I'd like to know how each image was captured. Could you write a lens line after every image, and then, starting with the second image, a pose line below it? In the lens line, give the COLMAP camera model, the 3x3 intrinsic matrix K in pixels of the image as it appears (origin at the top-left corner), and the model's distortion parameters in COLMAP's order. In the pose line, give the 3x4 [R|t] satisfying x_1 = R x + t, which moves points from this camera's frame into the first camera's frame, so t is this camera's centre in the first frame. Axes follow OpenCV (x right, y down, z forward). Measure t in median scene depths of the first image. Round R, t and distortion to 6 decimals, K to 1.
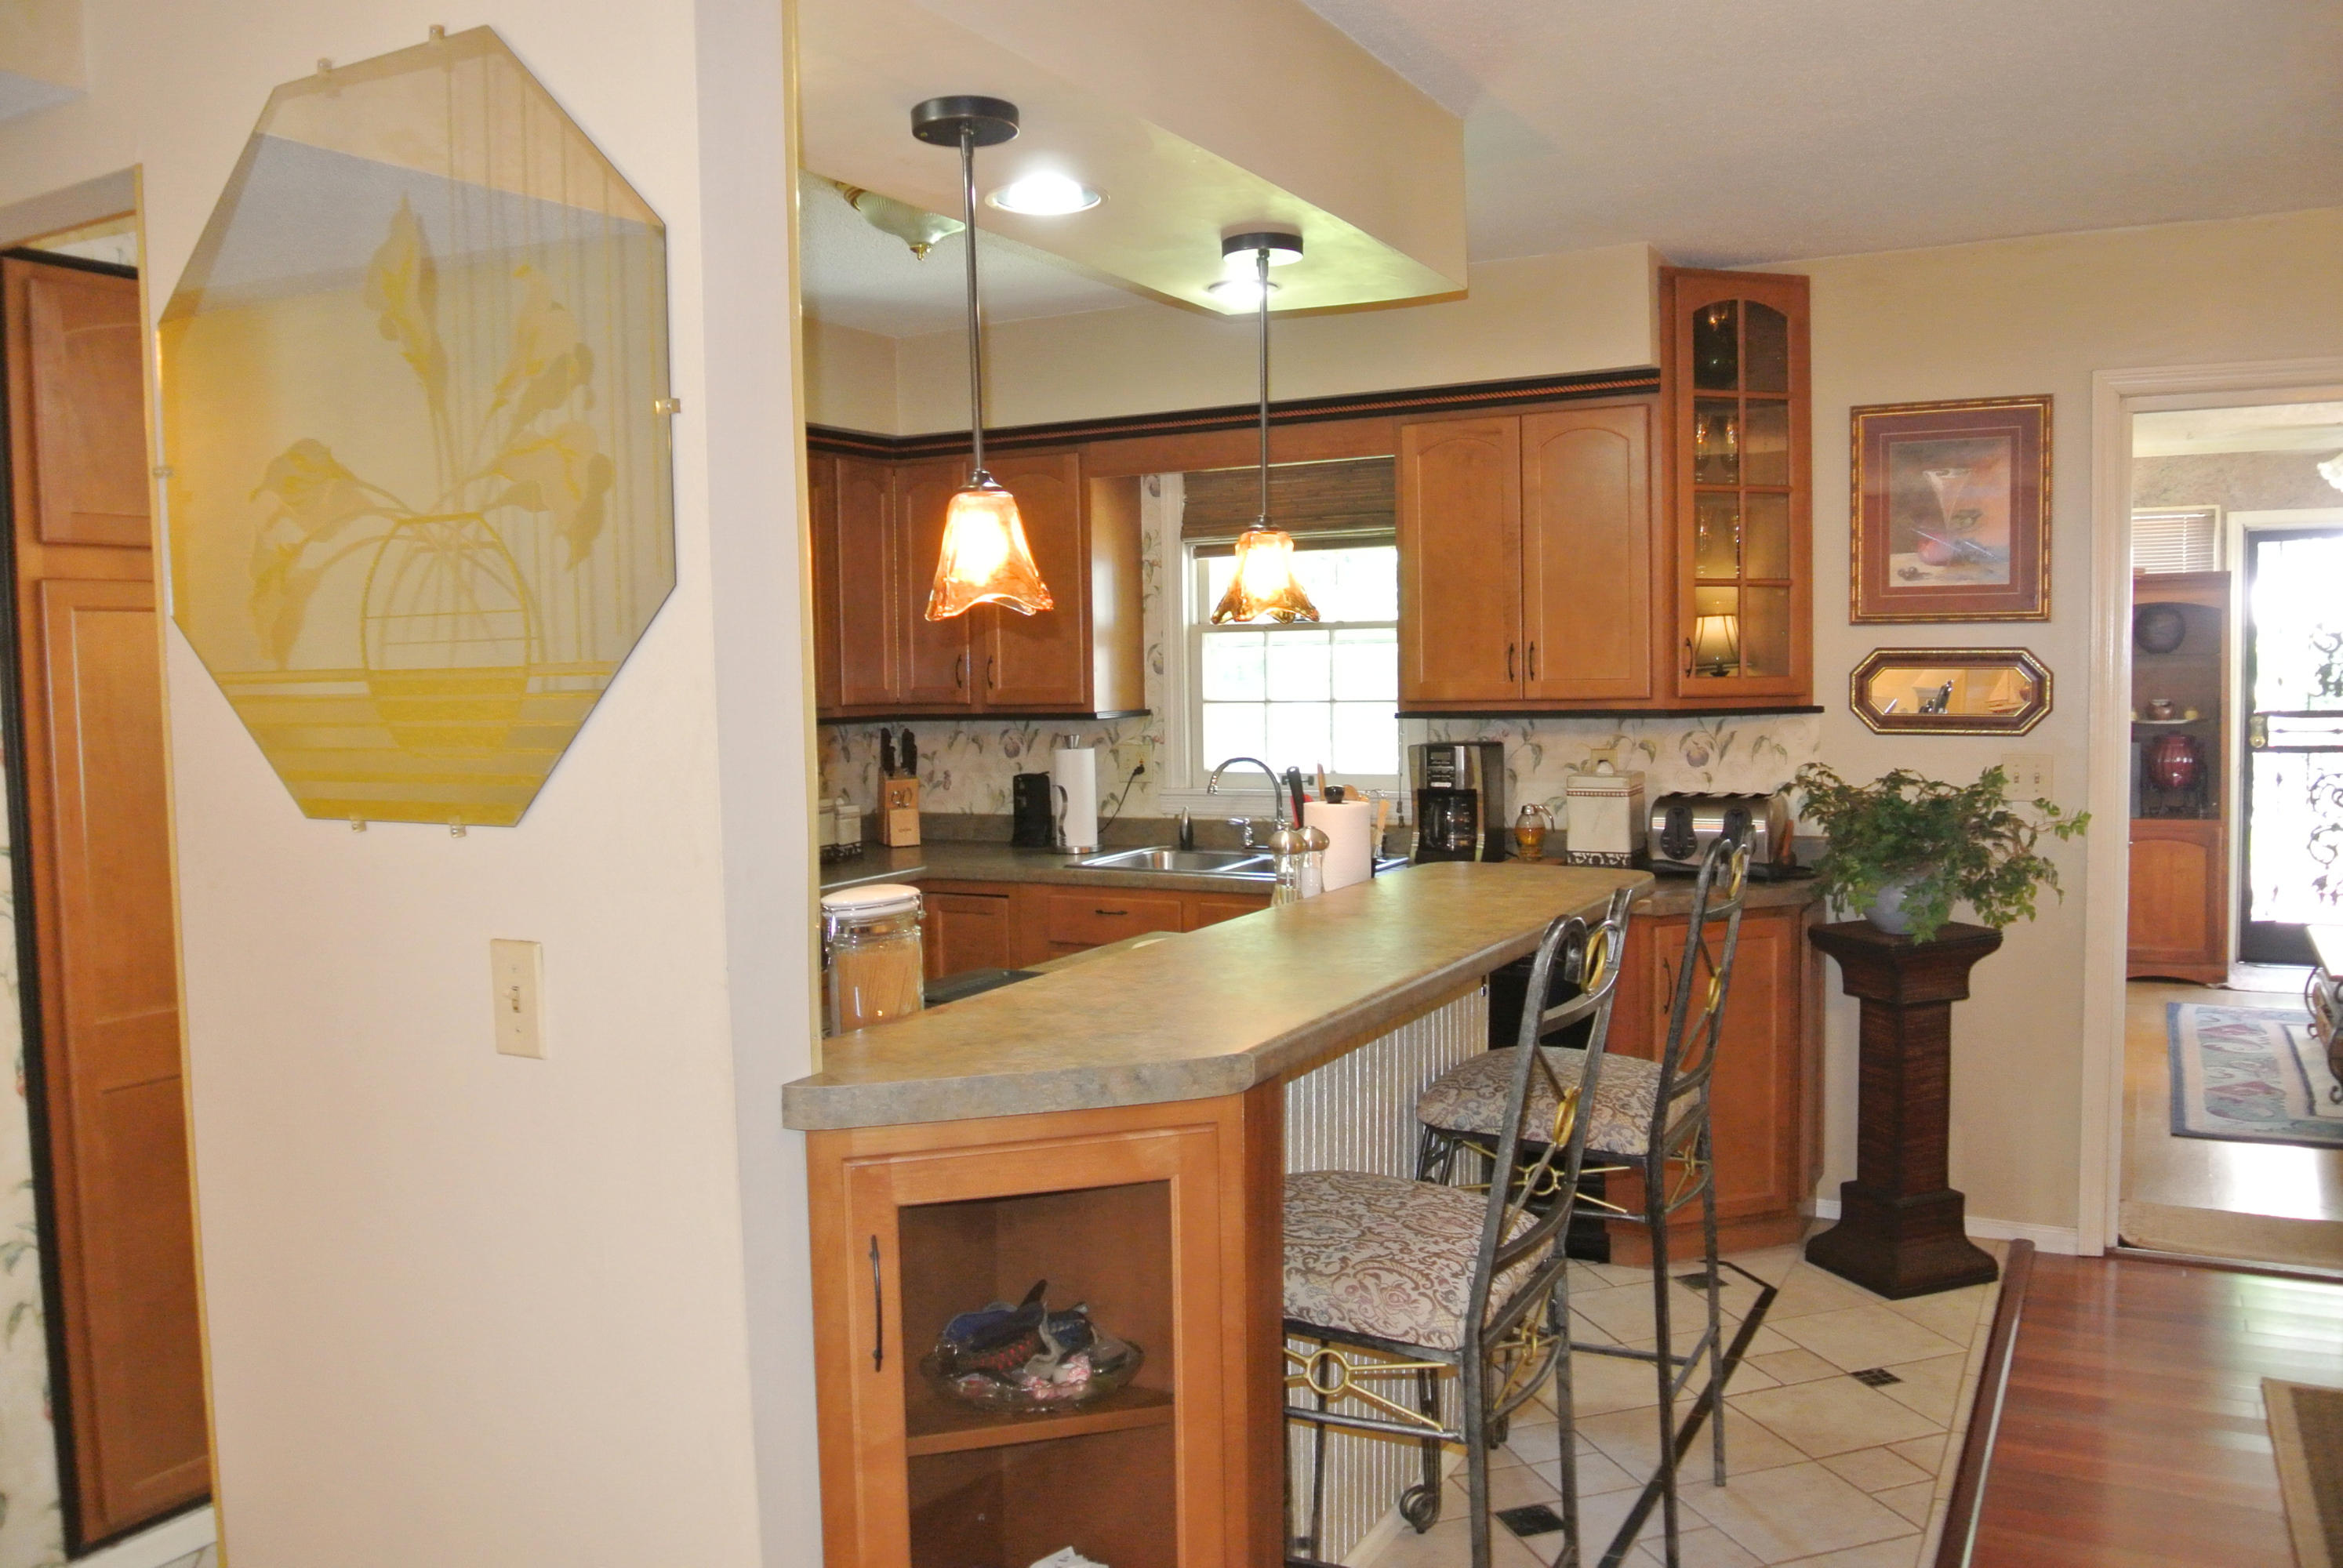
lens RADIAL K [[1832.3, 0, 1171.5], [0, 1832.3, 784.0], [0, 0, 1]] dist [-0.088330, 0.041511]
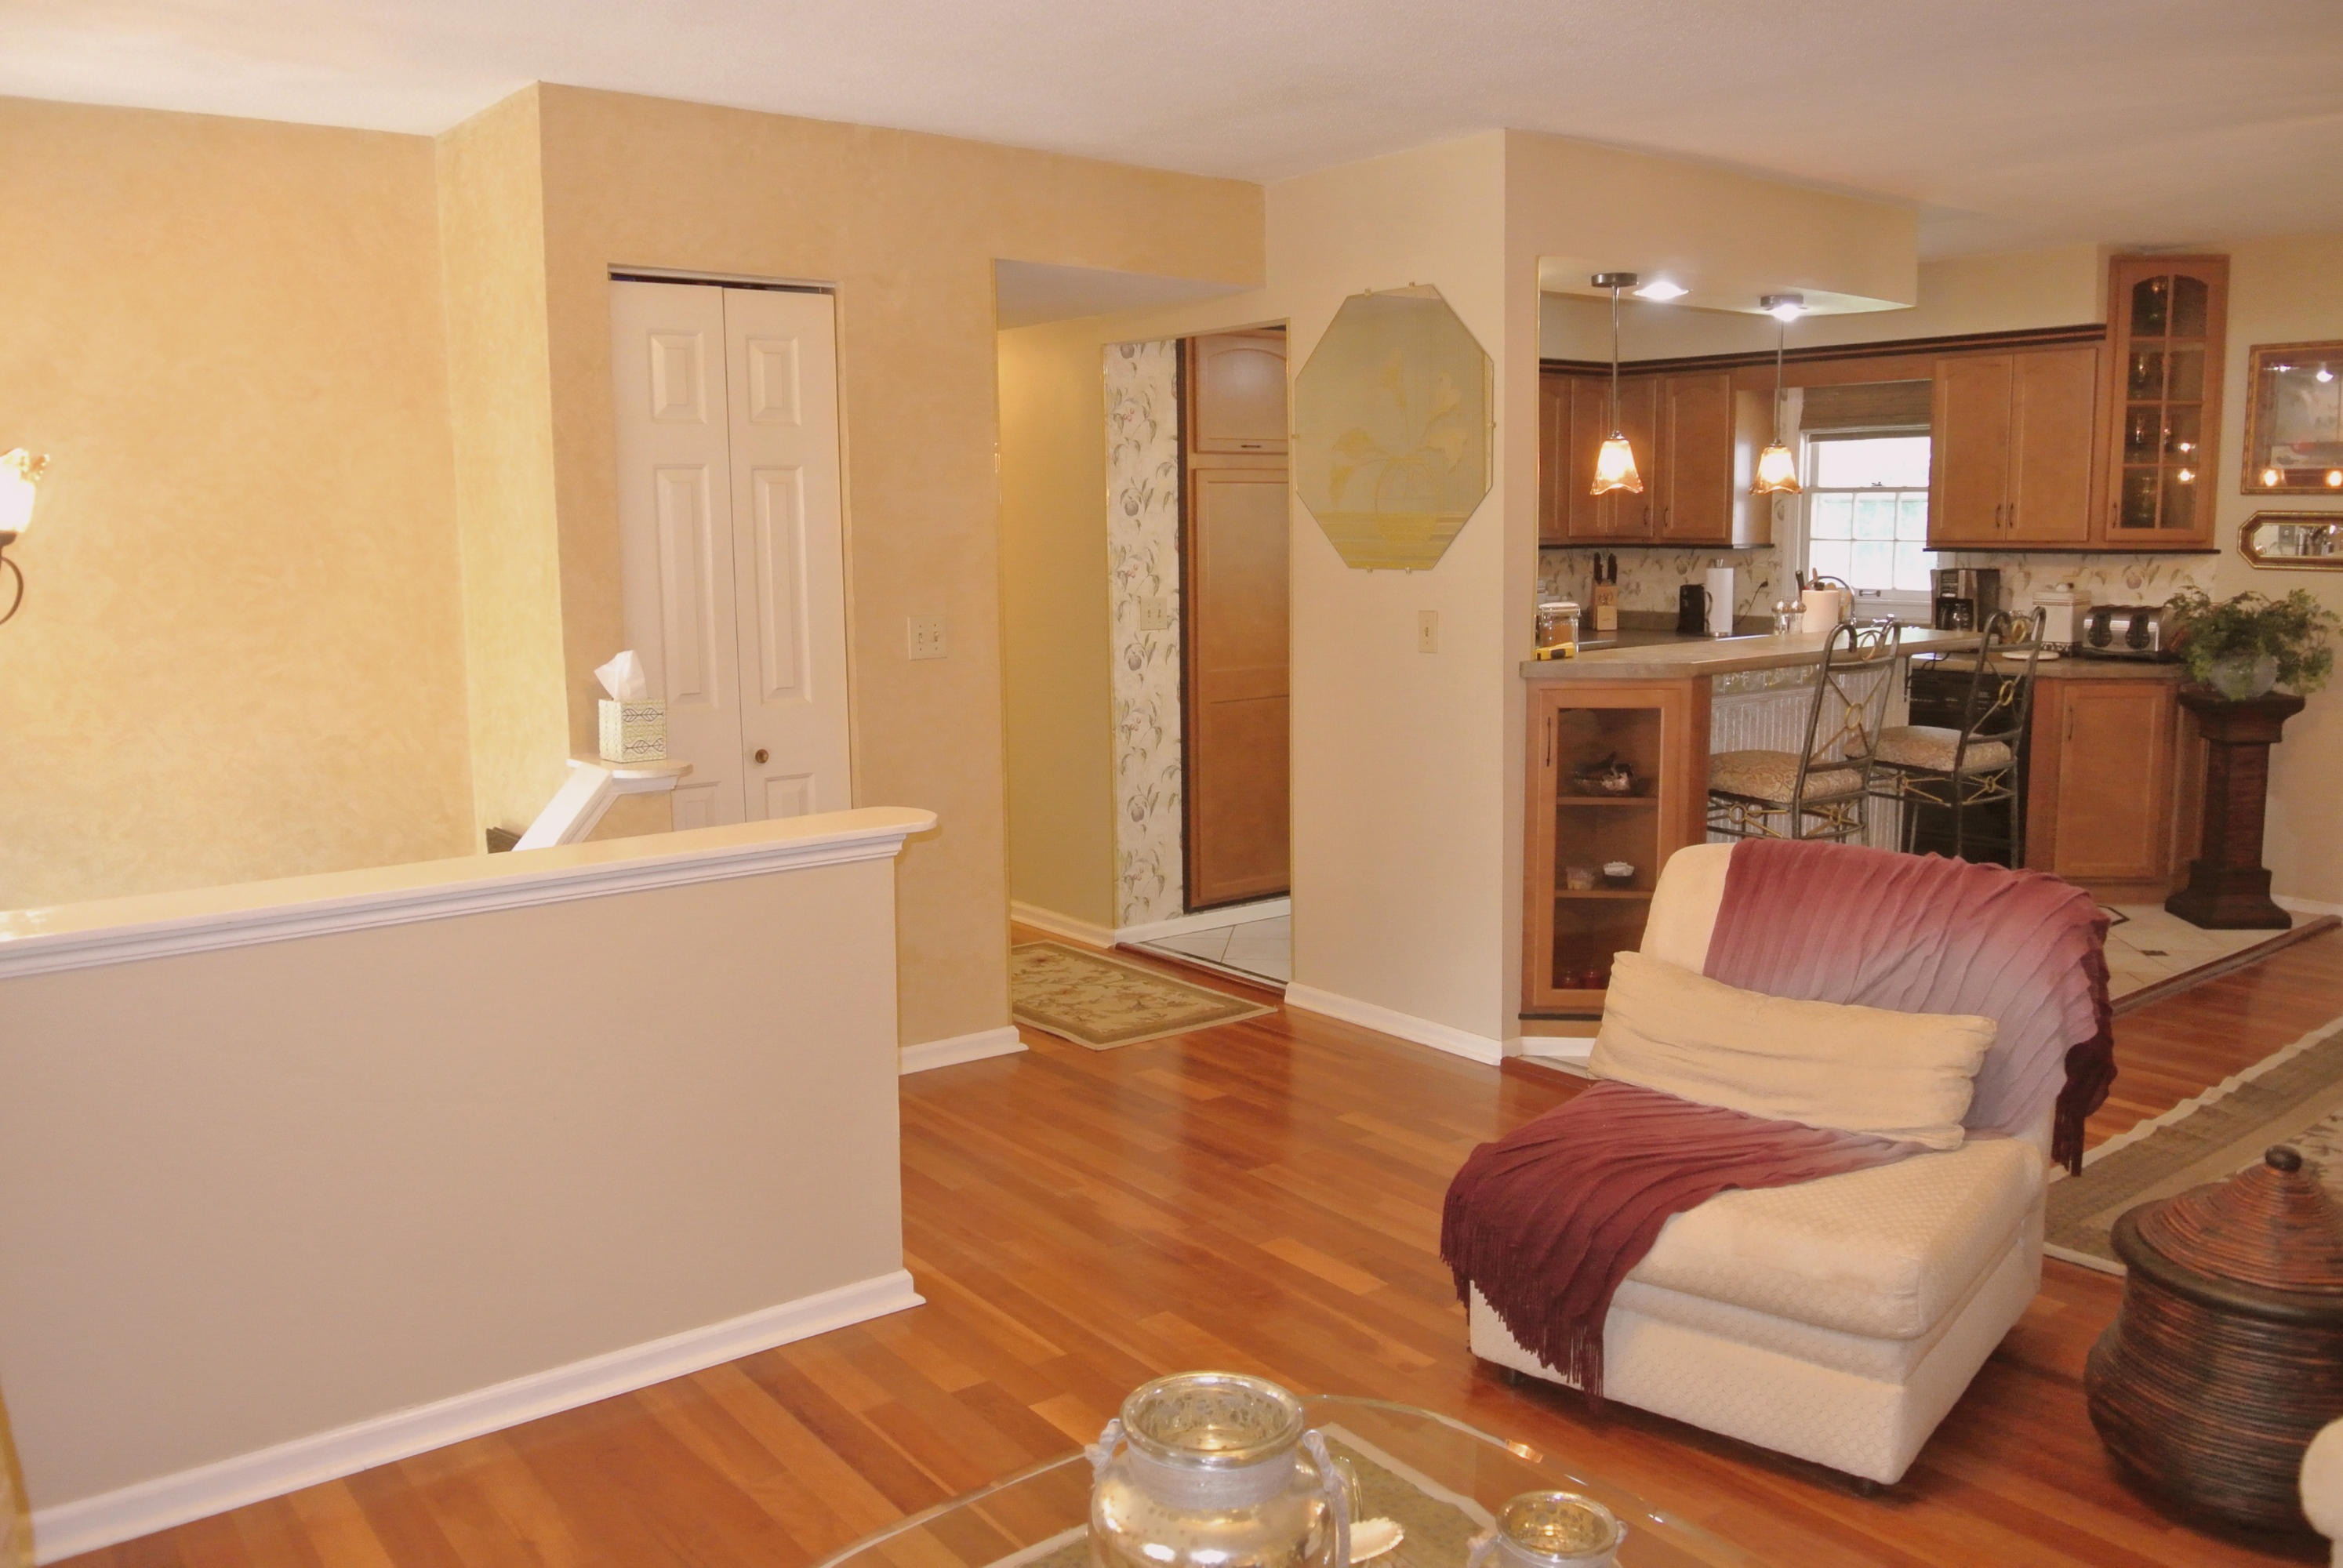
lens RADIAL K [[1832.3, 0, 1171.5], [0, 1832.3, 784.0], [0, 0, 1]] dist [-0.088330, 0.041511]
pose [[0.918729, 0.065850, -0.389360, 0.155732], [-0.031960, 0.995163, 0.092893, 0.040728], [0.393593, -0.072899, 0.916390, -0.701925]]
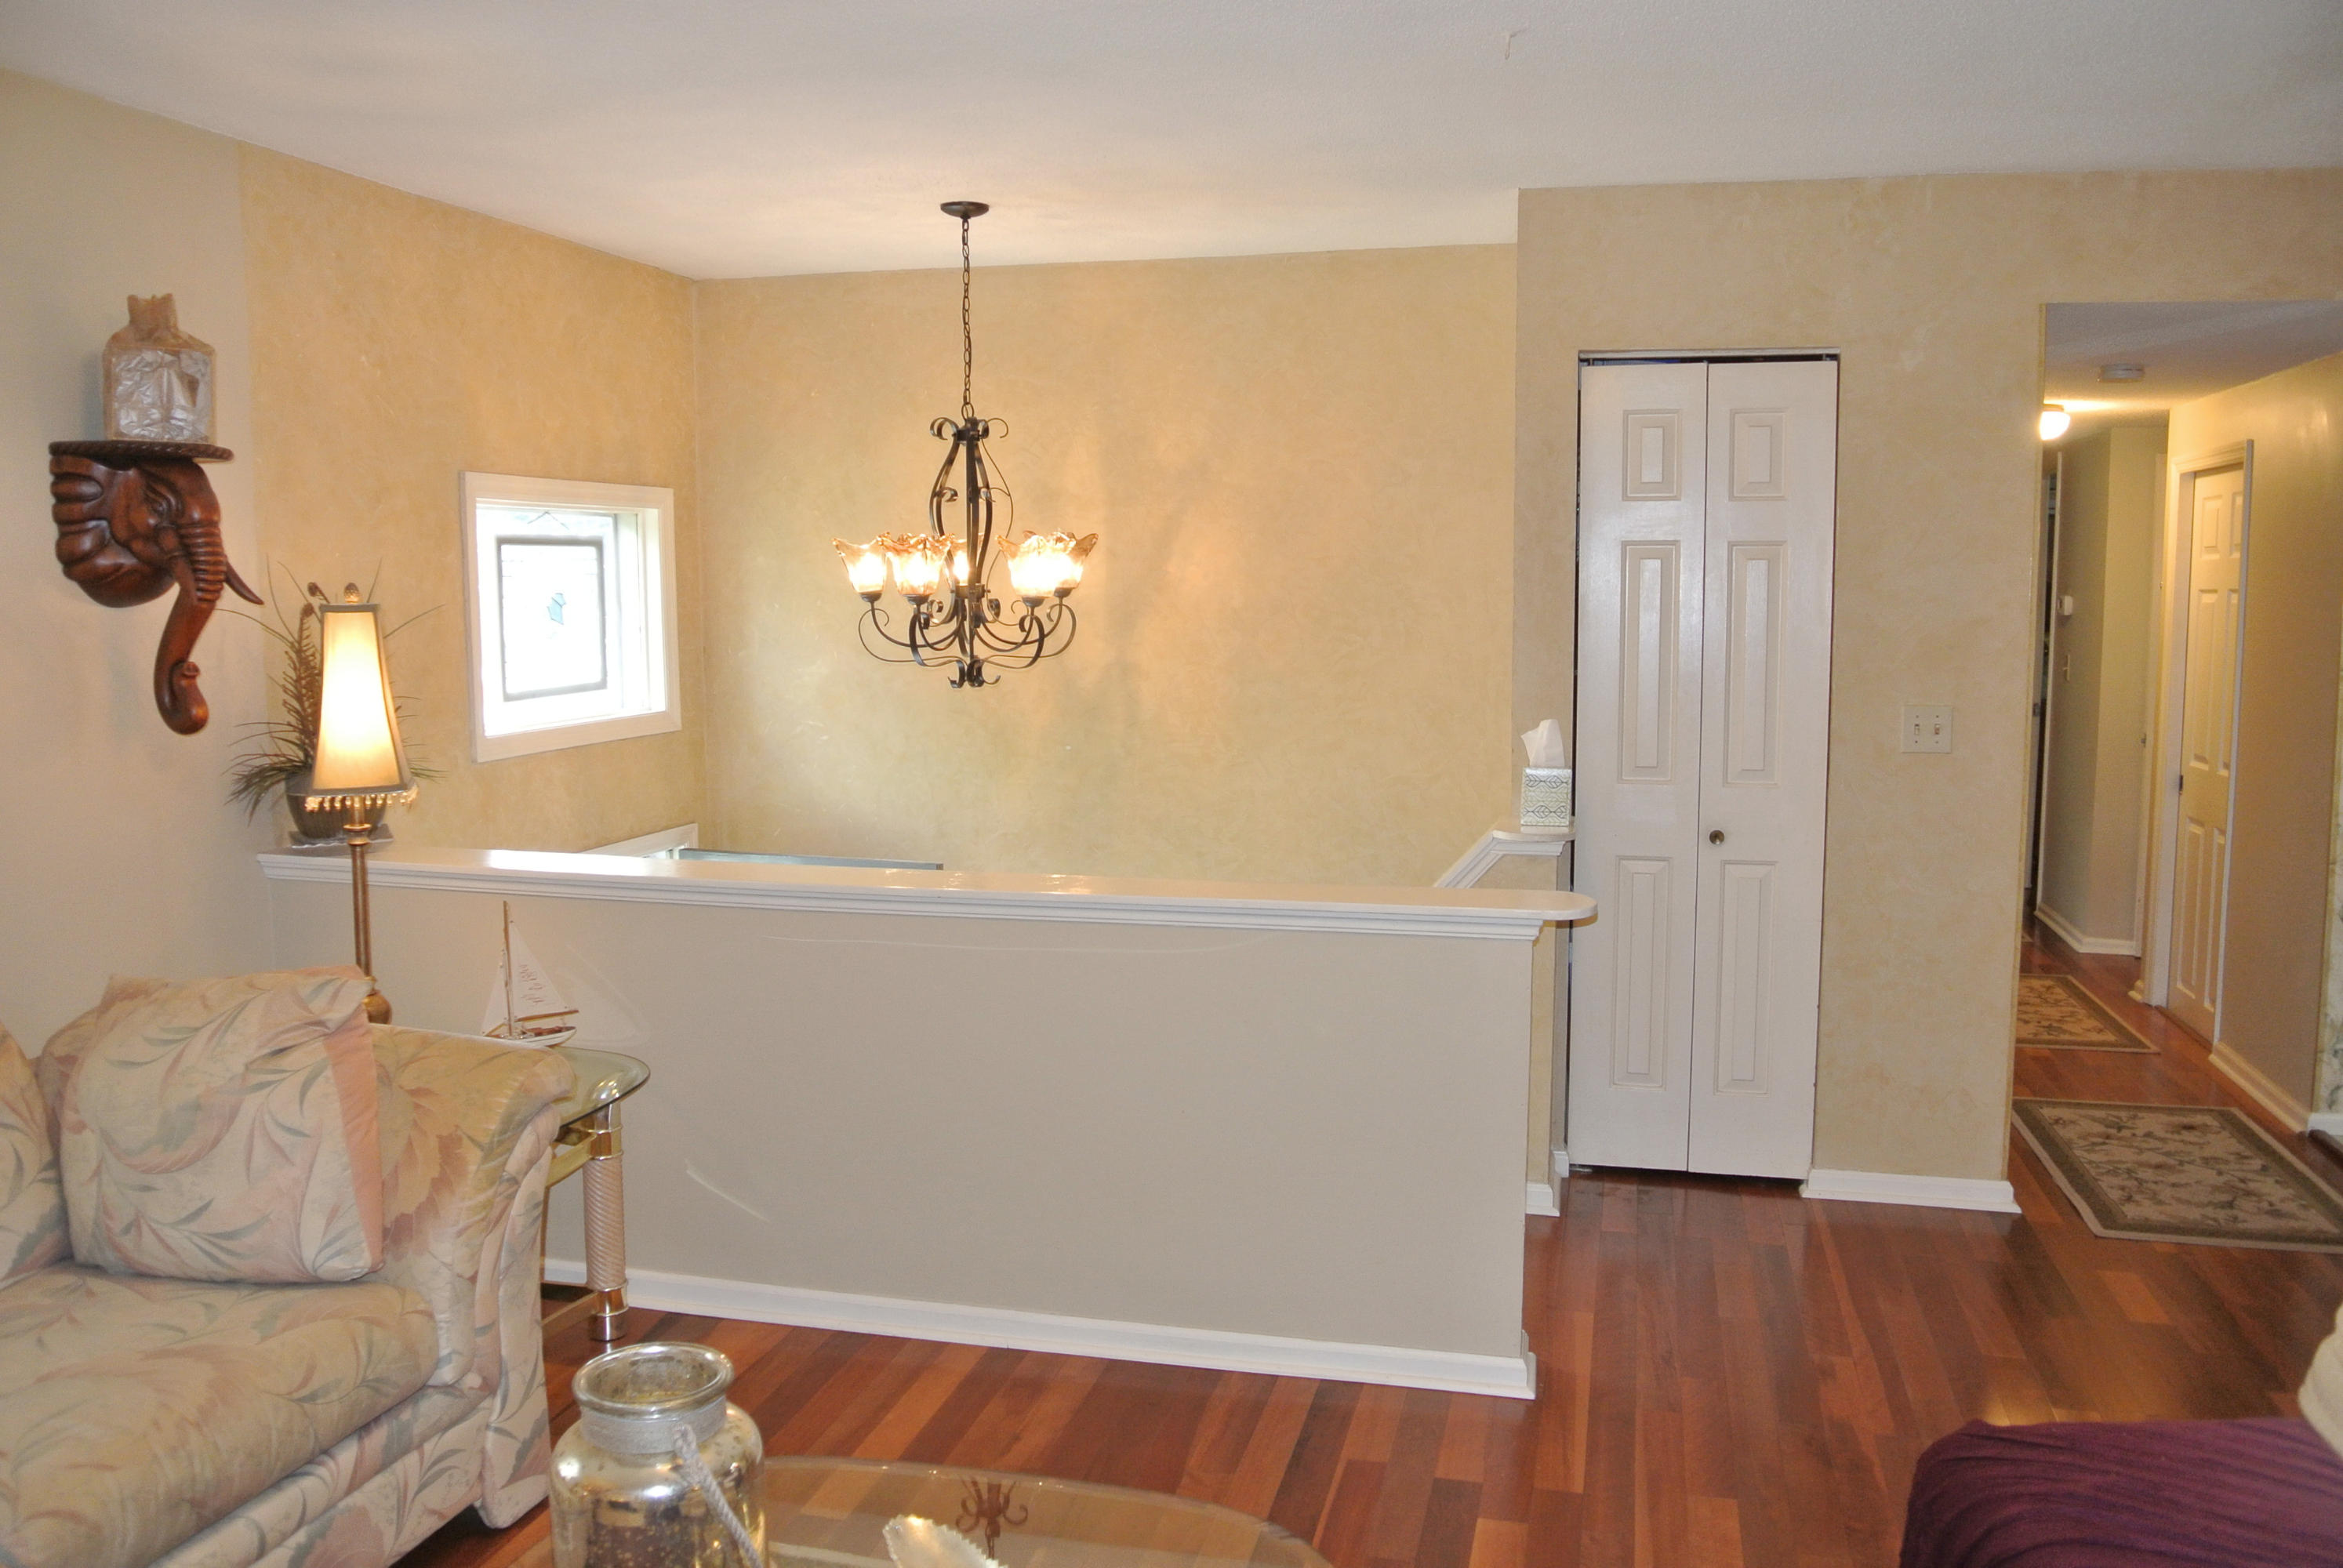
lens RADIAL K [[1832.3, 0, 1171.5], [0, 1832.3, 784.0], [0, 0, 1]] dist [-0.088330, 0.041511]
pose [[0.253992, 0.119308, -0.959820, 0.422746], [-0.063502, 0.992279, 0.106539, 0.011454], [0.965119, 0.033890, 0.259607, -0.403836]]
